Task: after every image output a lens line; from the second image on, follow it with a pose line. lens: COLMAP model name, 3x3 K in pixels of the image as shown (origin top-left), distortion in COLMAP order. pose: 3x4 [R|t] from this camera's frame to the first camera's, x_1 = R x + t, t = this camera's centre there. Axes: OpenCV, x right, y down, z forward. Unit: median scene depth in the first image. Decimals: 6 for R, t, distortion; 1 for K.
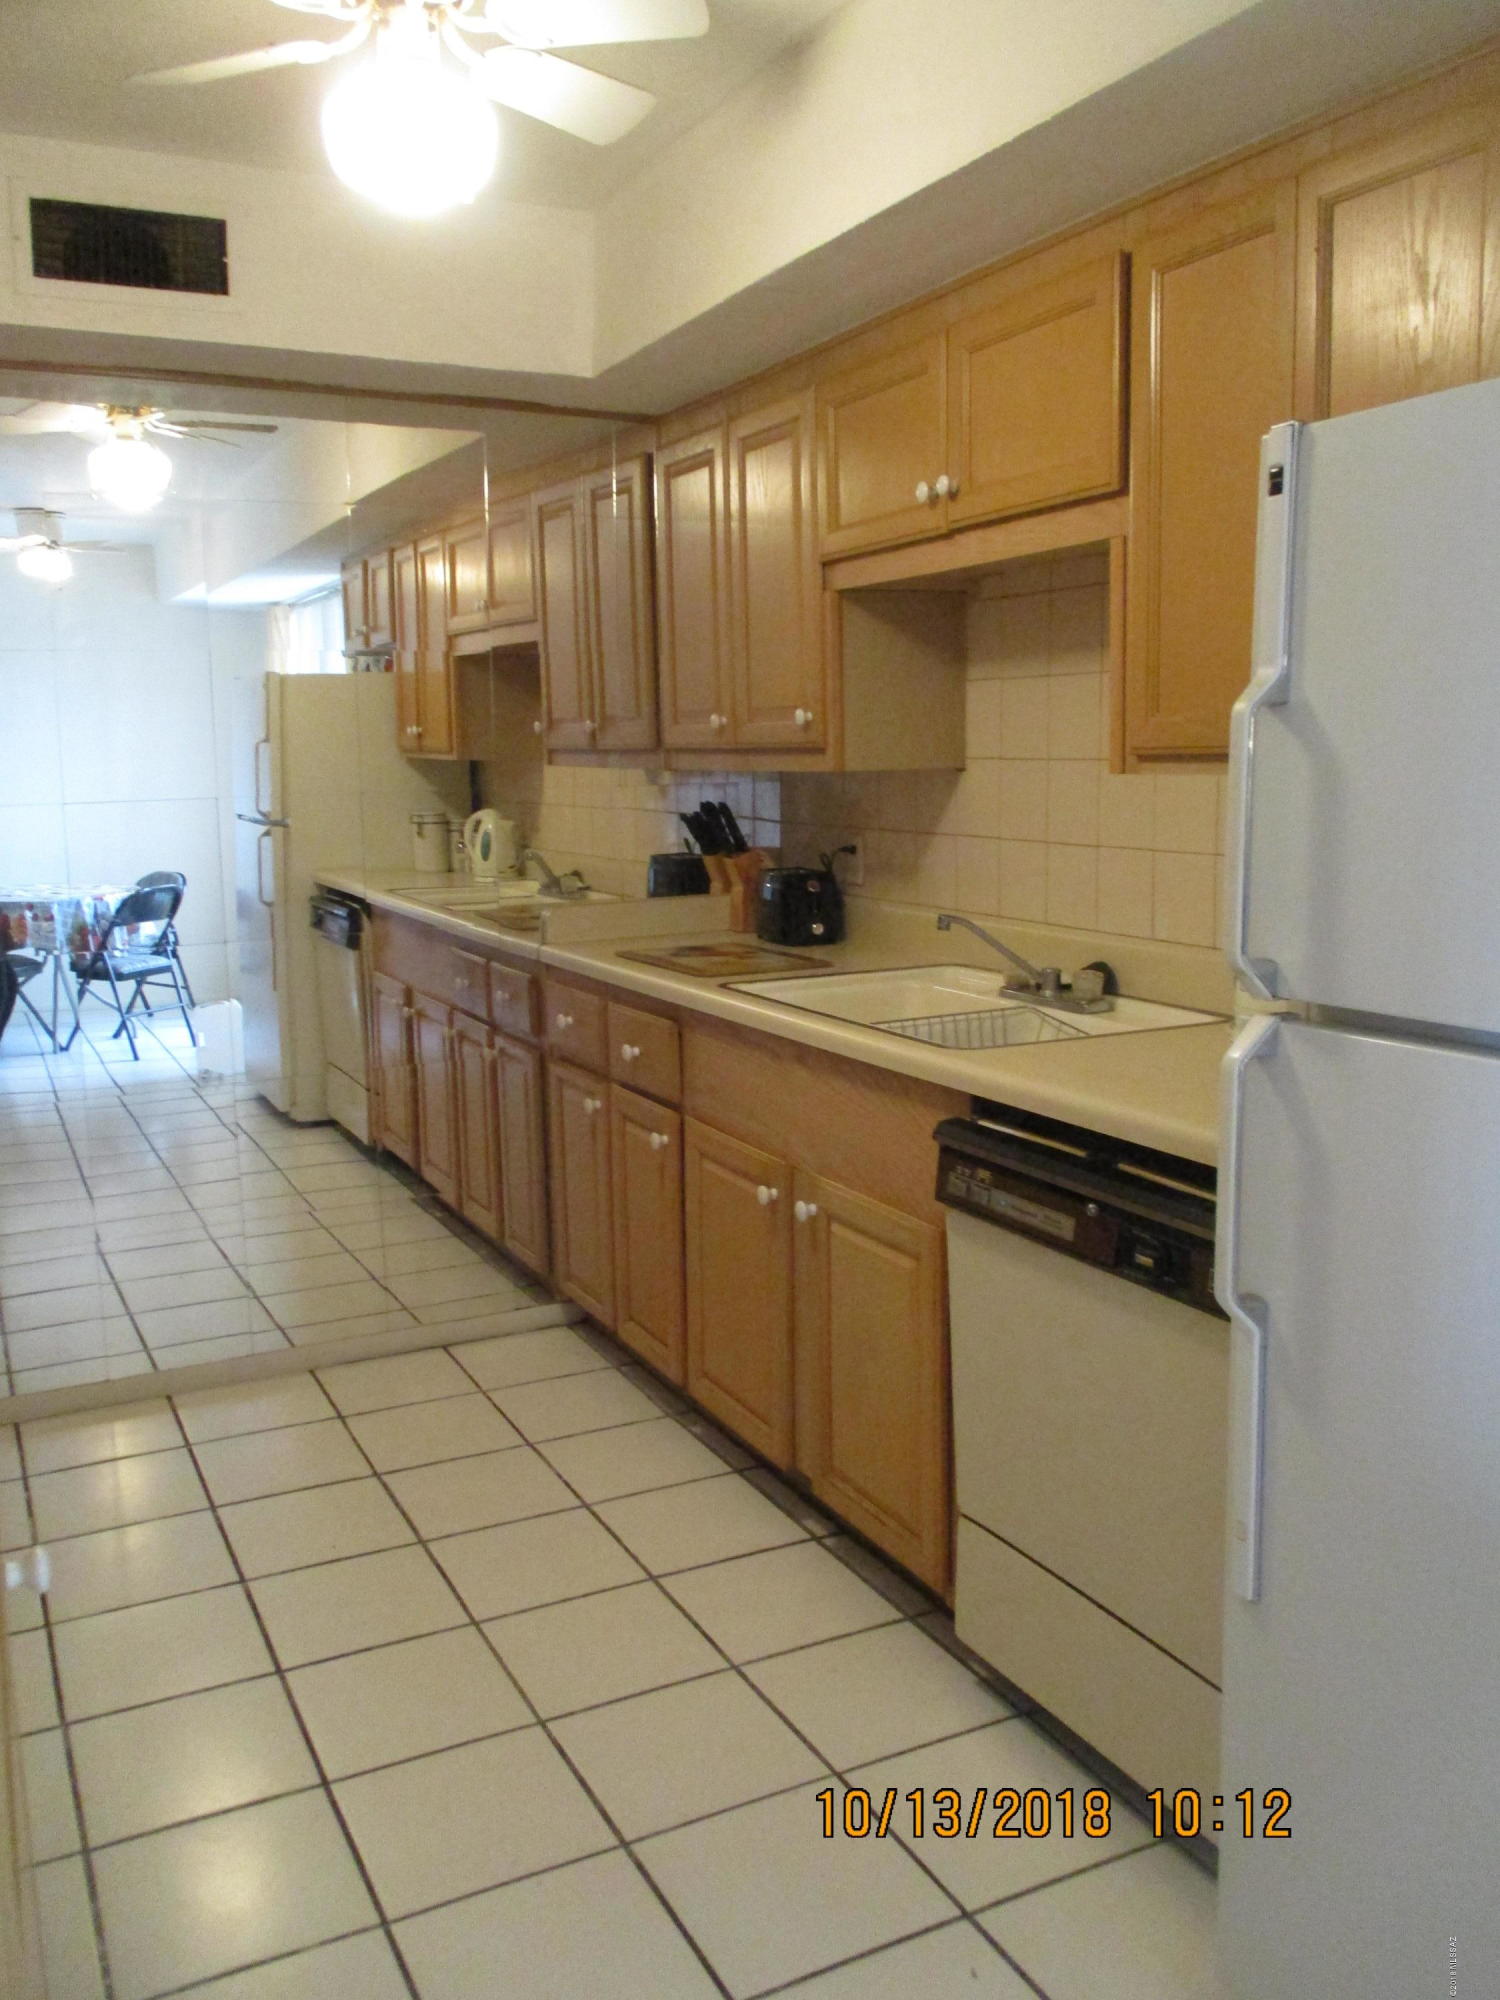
lens RADIAL K [[1674.0, 0, 712.0], [0, 1674.0, 992.8], [0, 0, 1]] dist [-0.031761, 0.002656]
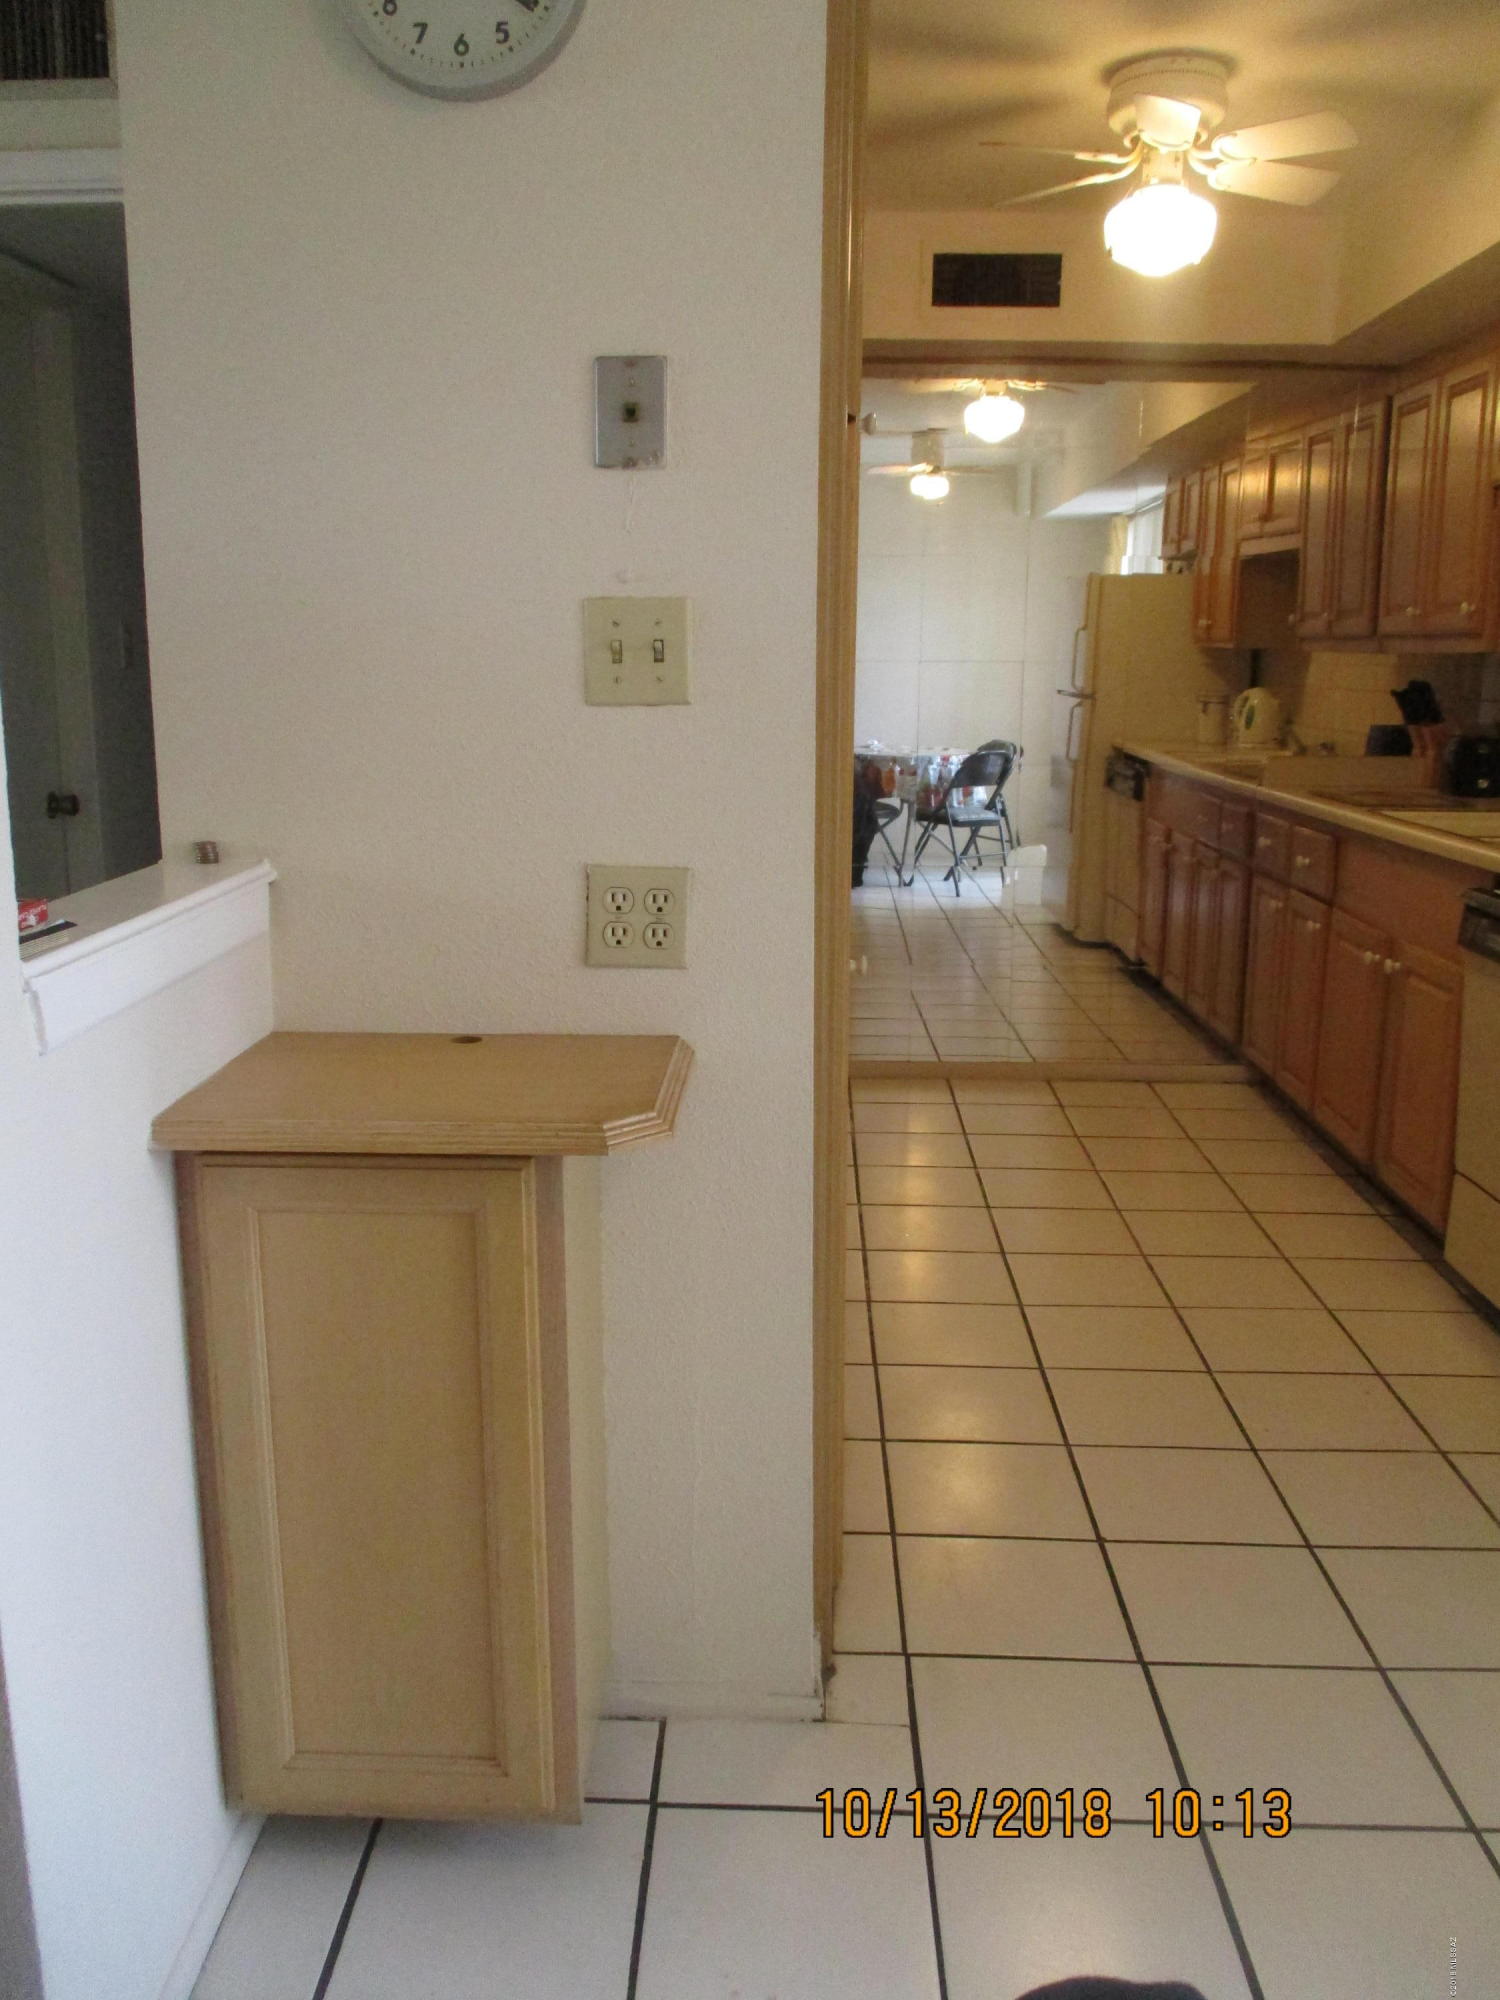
lens RADIAL K [[1674.0, 0, 712.0], [0, 1674.0, 992.8], [0, 0, 1]] dist [-0.031761, 0.002656]
pose [[0.876582, 0.117136, -0.466779, 0.137054], [-0.091604, 0.992805, 0.077112, 0.064184], [0.472453, -0.024836, 0.881006, -0.313165]]
